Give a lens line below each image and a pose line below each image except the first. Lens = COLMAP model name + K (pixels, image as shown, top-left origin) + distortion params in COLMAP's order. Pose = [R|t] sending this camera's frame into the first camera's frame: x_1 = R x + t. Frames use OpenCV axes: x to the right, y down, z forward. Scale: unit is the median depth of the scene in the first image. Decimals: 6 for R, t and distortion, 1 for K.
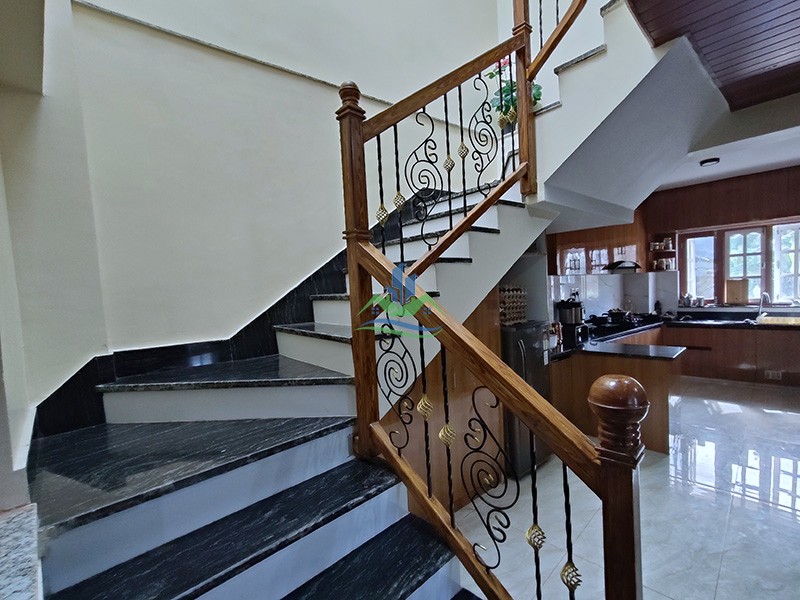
lens RADIAL K [[380.6, 0, 405.2], [0, 380.6, 315.0], [0, 0, 1]] dist [-0.001615, 0.001508]
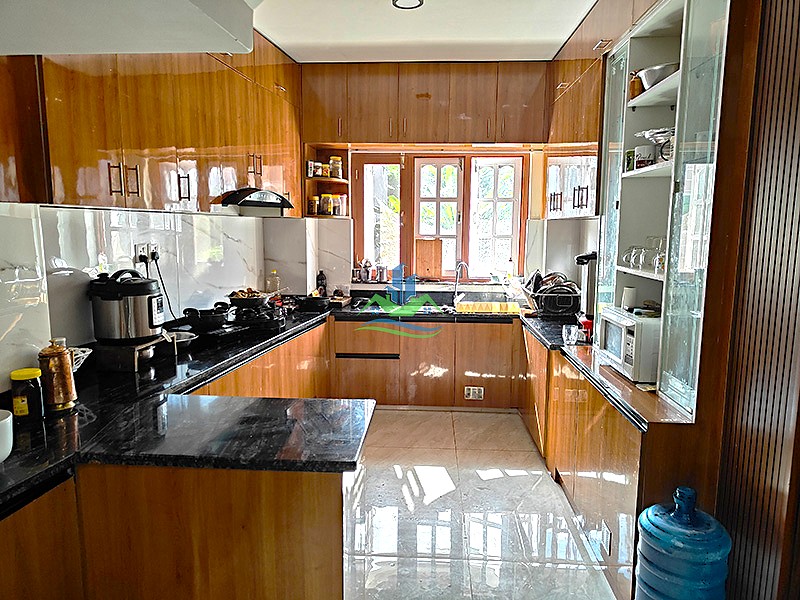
lens RADIAL K [[564.2, 0, 400.0], [0, 564.2, 300.0], [0, 0, 1]] dist [0.024548, -0.006927]
pose [[0.750790, -0.026770, 0.659999, 0.223632], [-0.001026, 0.999130, 0.041693, -0.031610], [-0.660541, -0.031980, 0.750109, 0.331938]]
